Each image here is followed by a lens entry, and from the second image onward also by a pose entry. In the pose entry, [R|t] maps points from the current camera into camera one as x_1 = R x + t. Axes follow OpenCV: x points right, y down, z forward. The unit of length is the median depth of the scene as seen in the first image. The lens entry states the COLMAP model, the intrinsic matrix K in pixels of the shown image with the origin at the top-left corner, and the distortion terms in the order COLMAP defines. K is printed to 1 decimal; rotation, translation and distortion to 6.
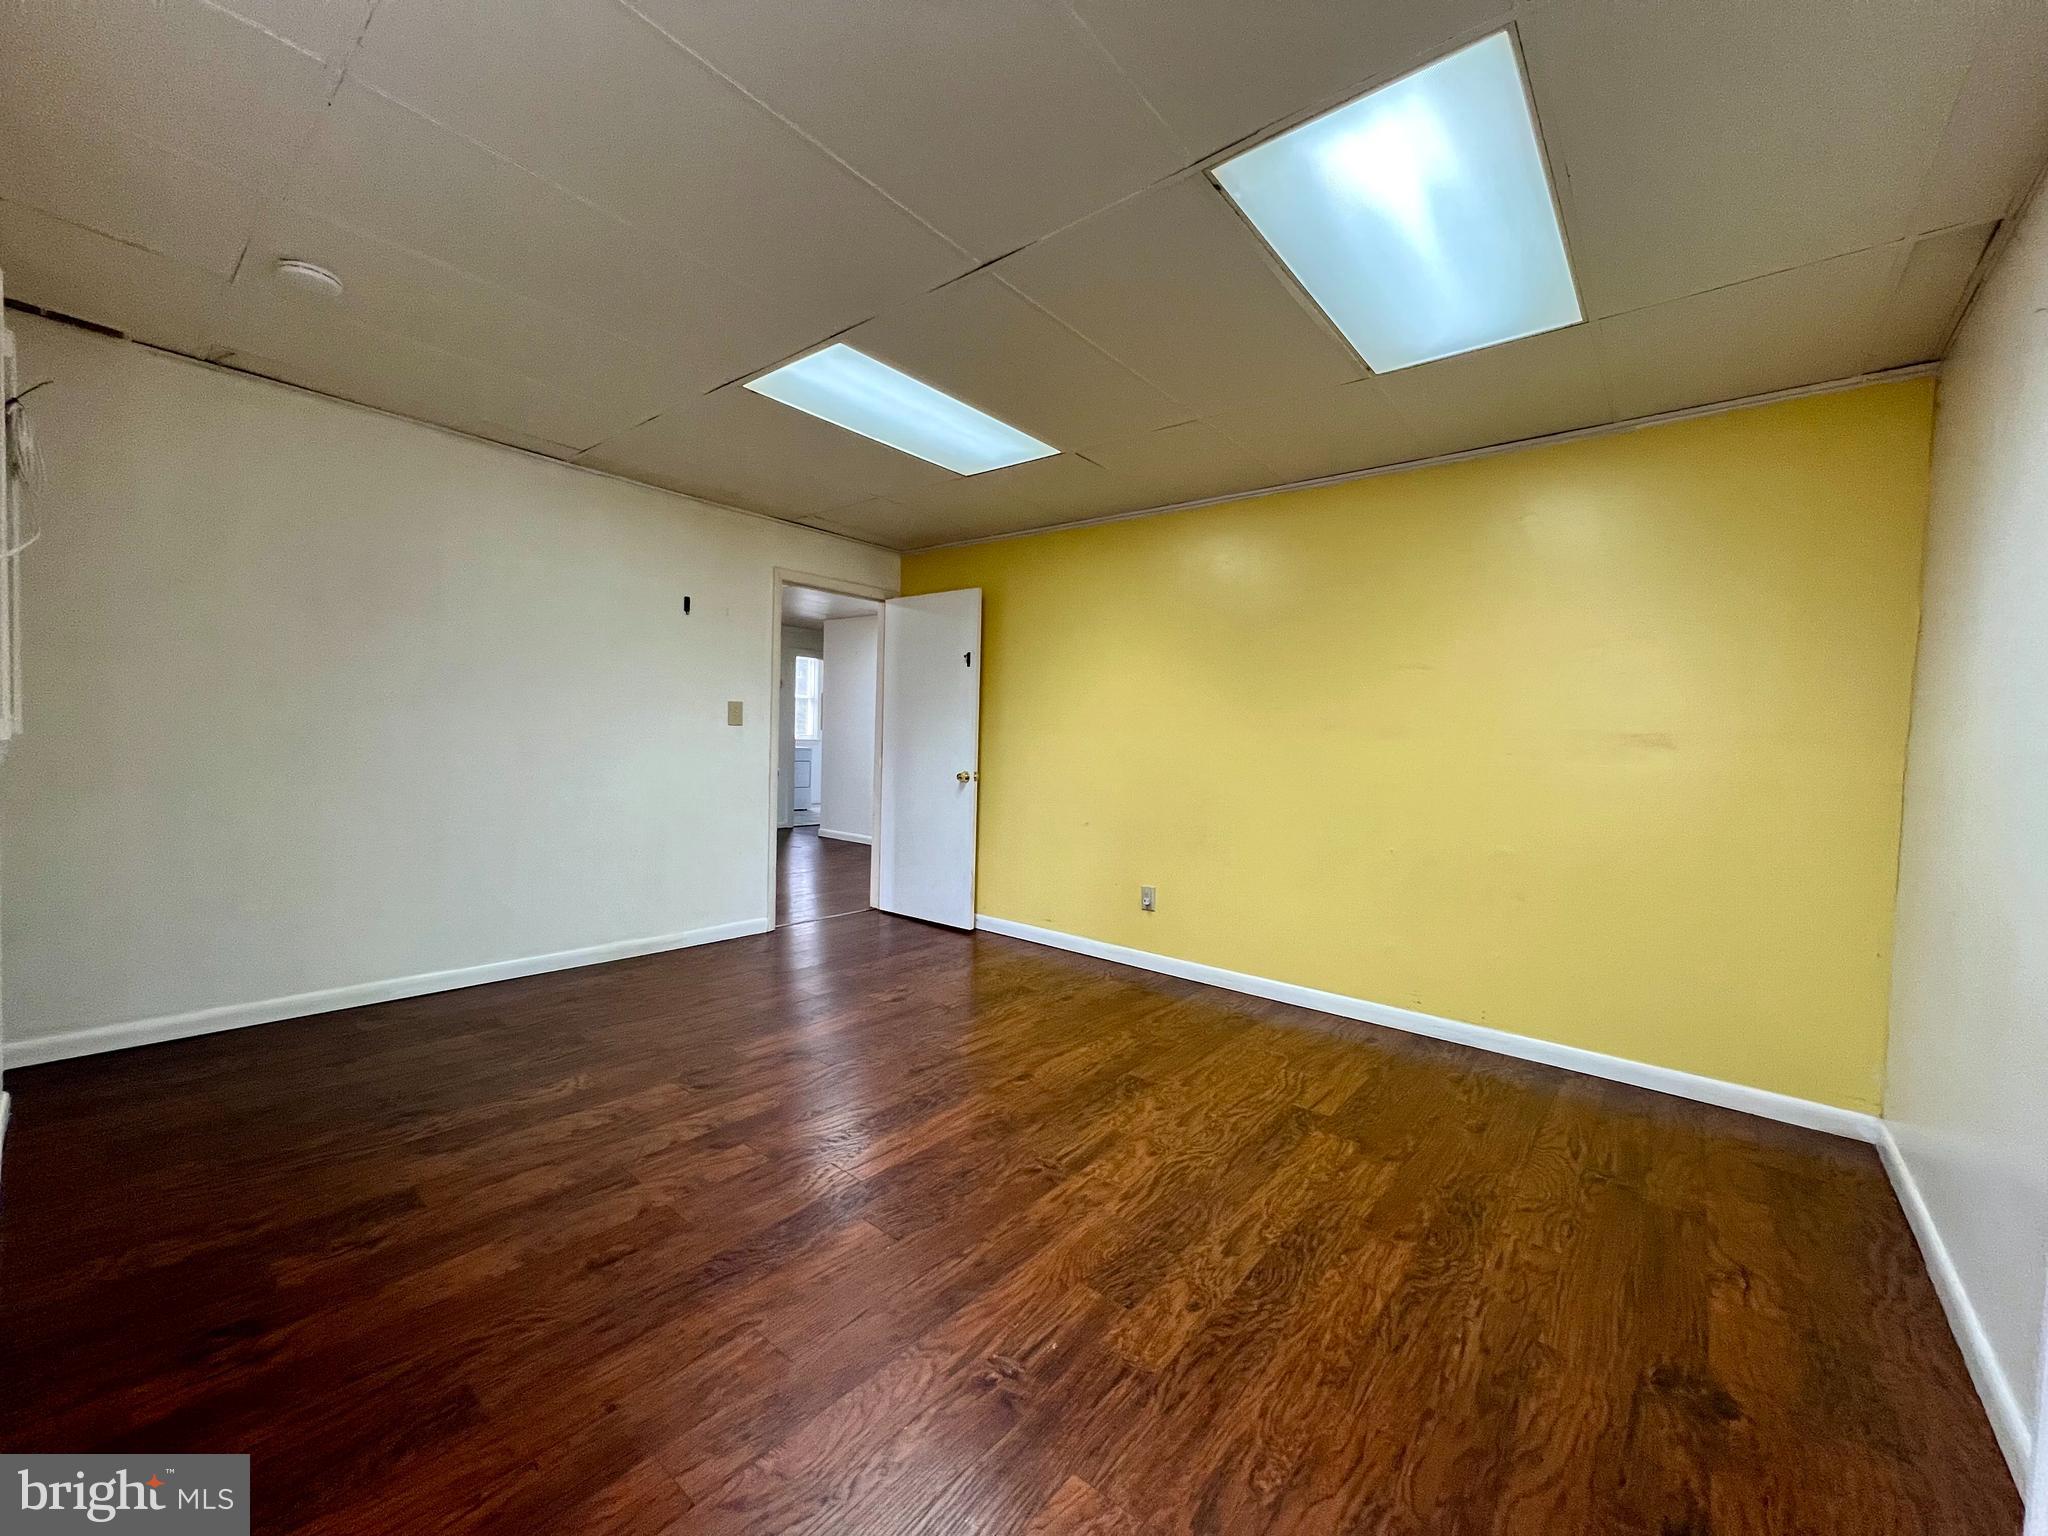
lens RADIAL K [[799.3, 0, 1018.1], [0, 799.3, 765.6], [0, 0, 1]] dist [-0.011621, 0.000028]
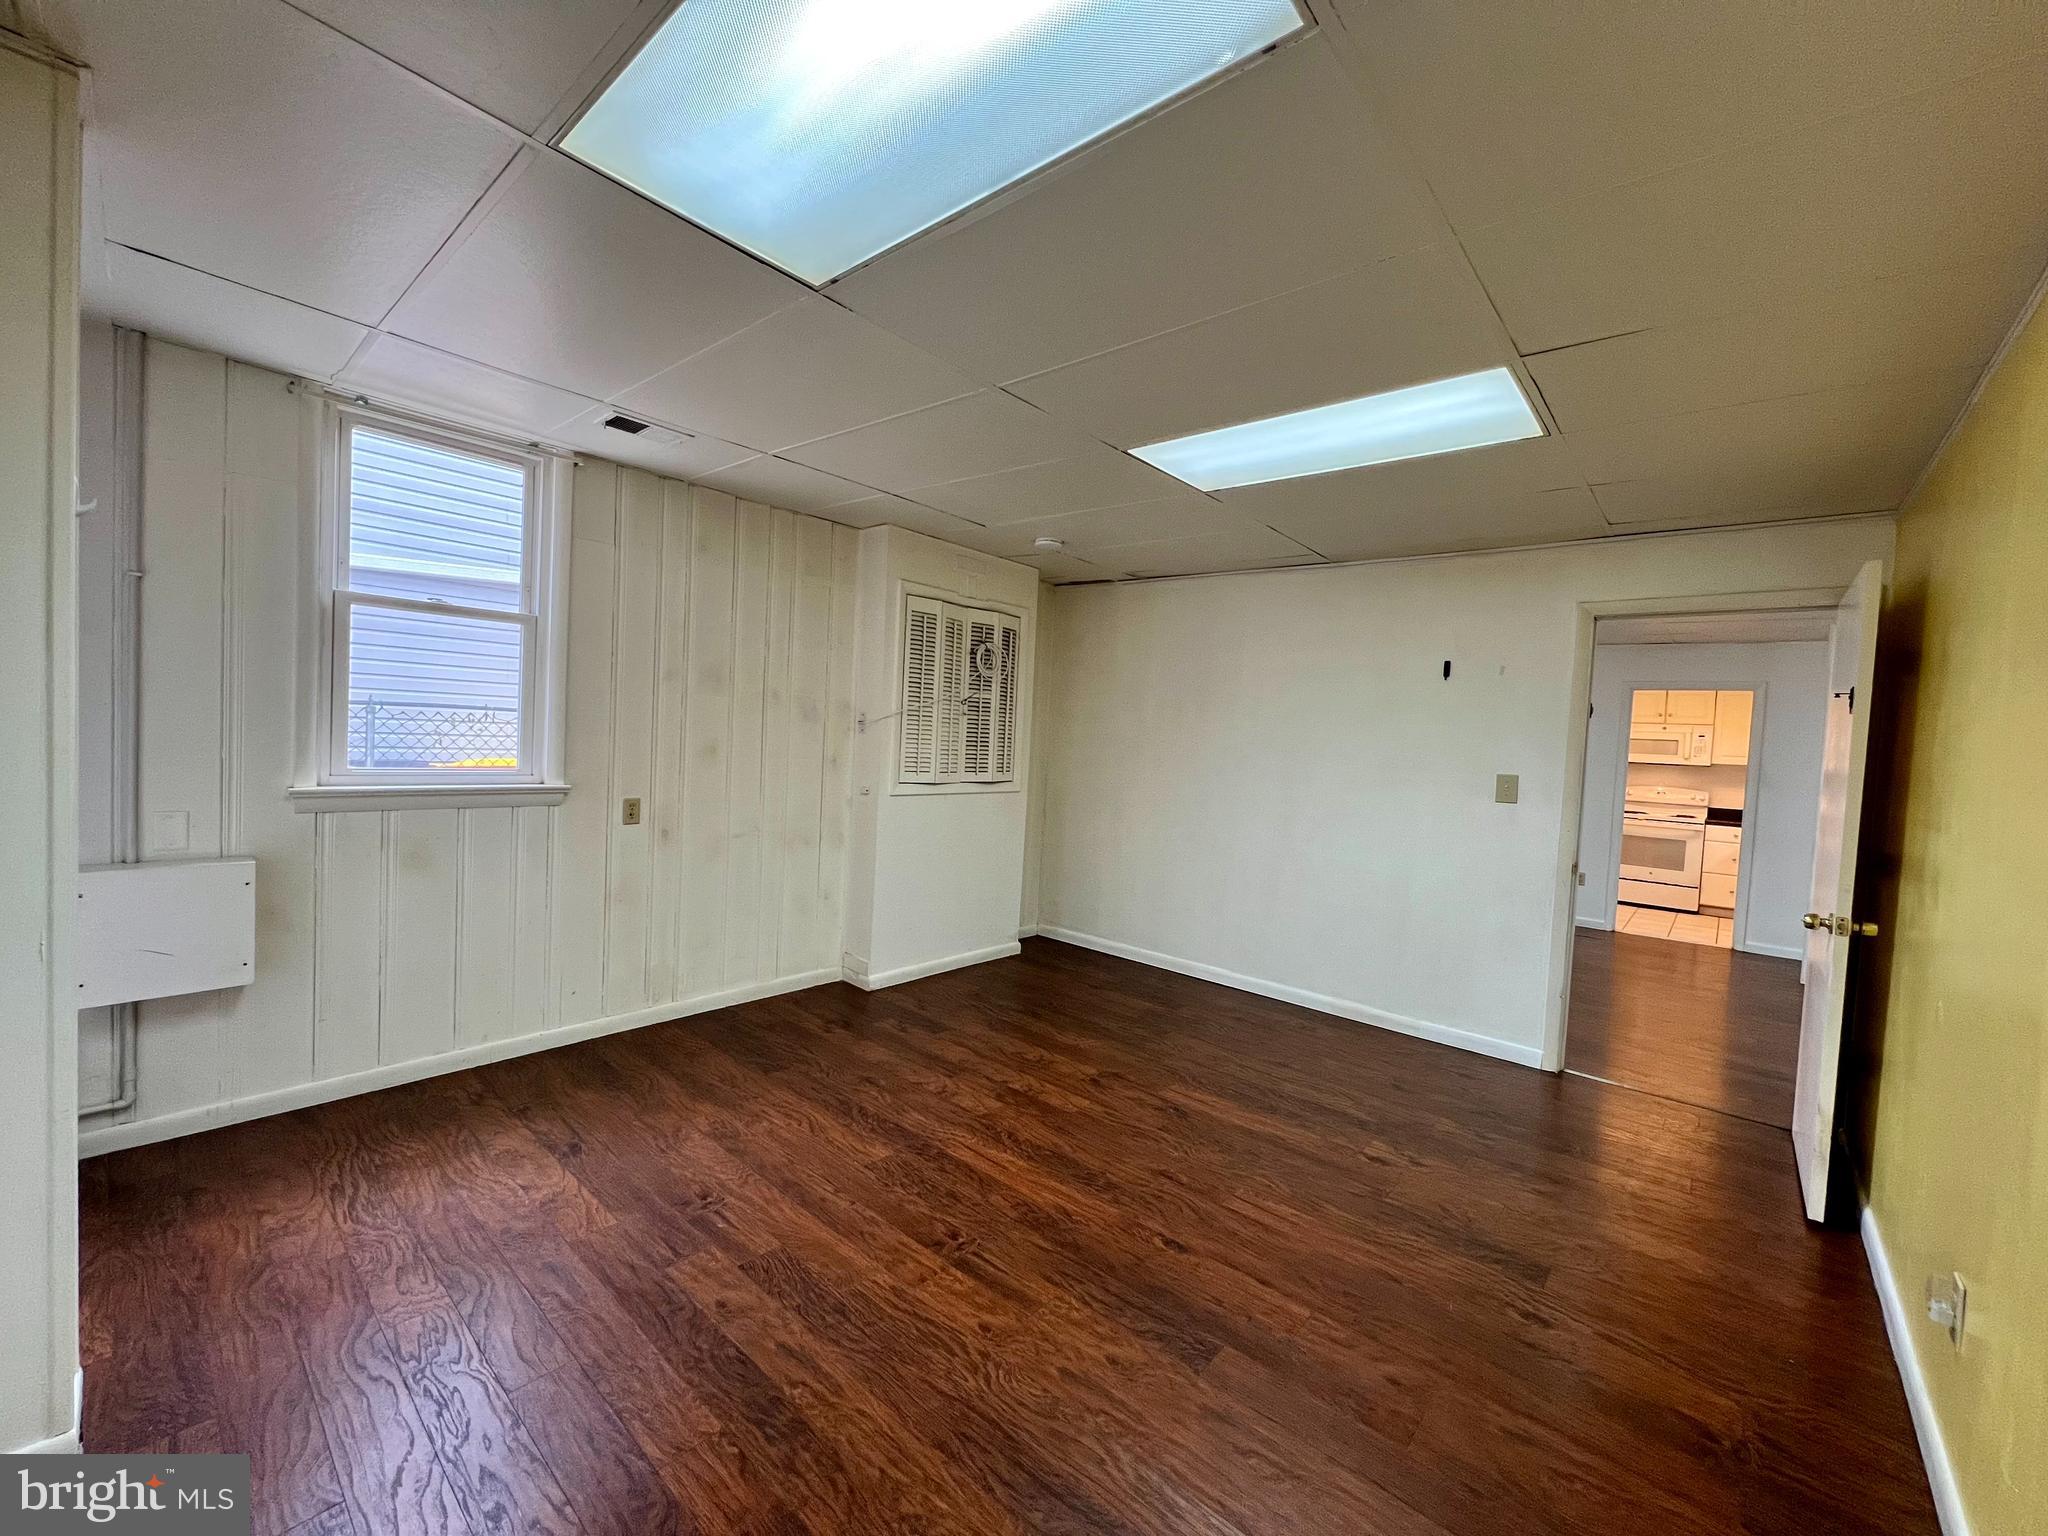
lens RADIAL K [[799.3, 0, 1018.1], [0, 799.3, 765.6], [0, 0, 1]] dist [-0.011621, 0.000028]
pose [[-0.004870, 0.004058, -0.999980, 1.012376], [-0.094169, 0.995546, 0.004499, -0.093837], [0.995544, 0.094189, -0.004467, 1.019485]]
